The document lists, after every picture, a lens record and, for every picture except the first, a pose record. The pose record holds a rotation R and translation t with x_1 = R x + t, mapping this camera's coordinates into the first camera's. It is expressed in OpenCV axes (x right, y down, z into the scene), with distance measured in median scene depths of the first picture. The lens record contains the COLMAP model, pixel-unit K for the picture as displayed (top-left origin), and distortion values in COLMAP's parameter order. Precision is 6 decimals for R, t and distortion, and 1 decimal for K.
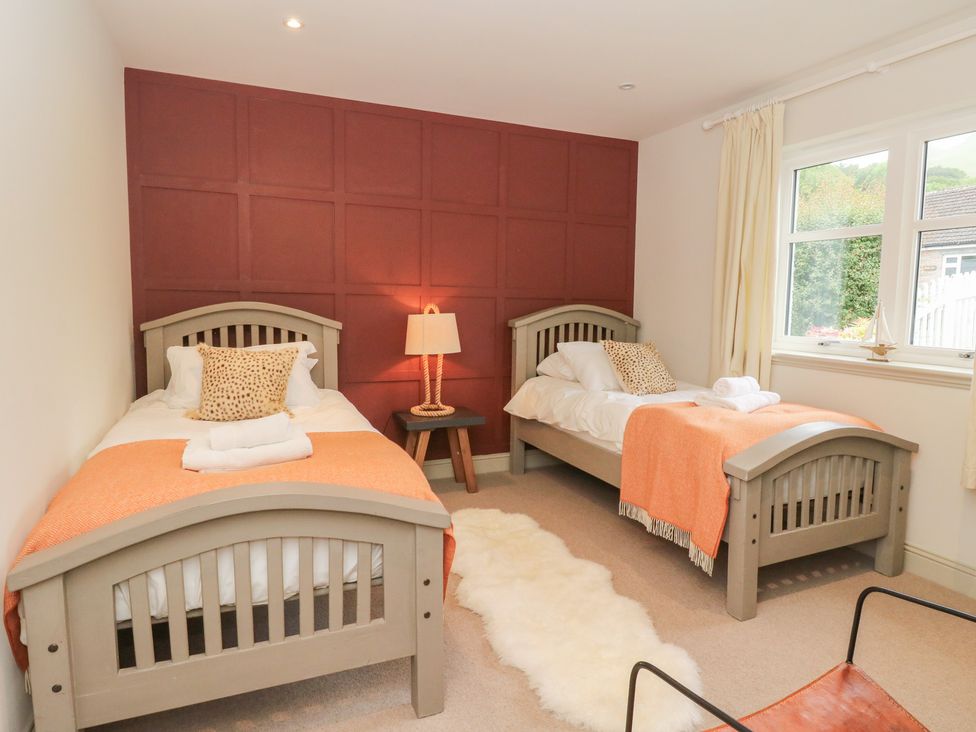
lens RADIAL K [[580.1, 0, 488.7], [0, 580.1, 365.1], [0, 0, 1]] dist [0.005016, -0.010474]
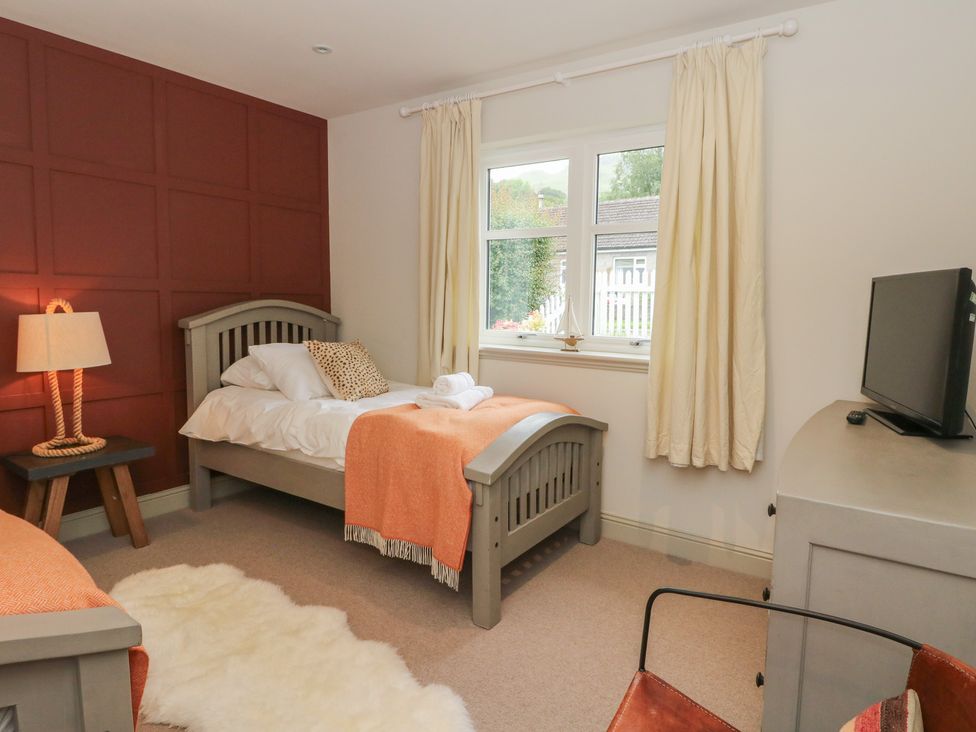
lens RADIAL K [[580.1, 0, 490.8], [0, 580.1, 361.6], [0, 0, 1]] dist [0.005016, -0.010474]
pose [[0.847890, -0.057185, 0.527078, -0.033999], [0.055545, 0.998276, 0.018955, -0.015660], [-0.527254, 0.013205, 0.849605, 0.138100]]
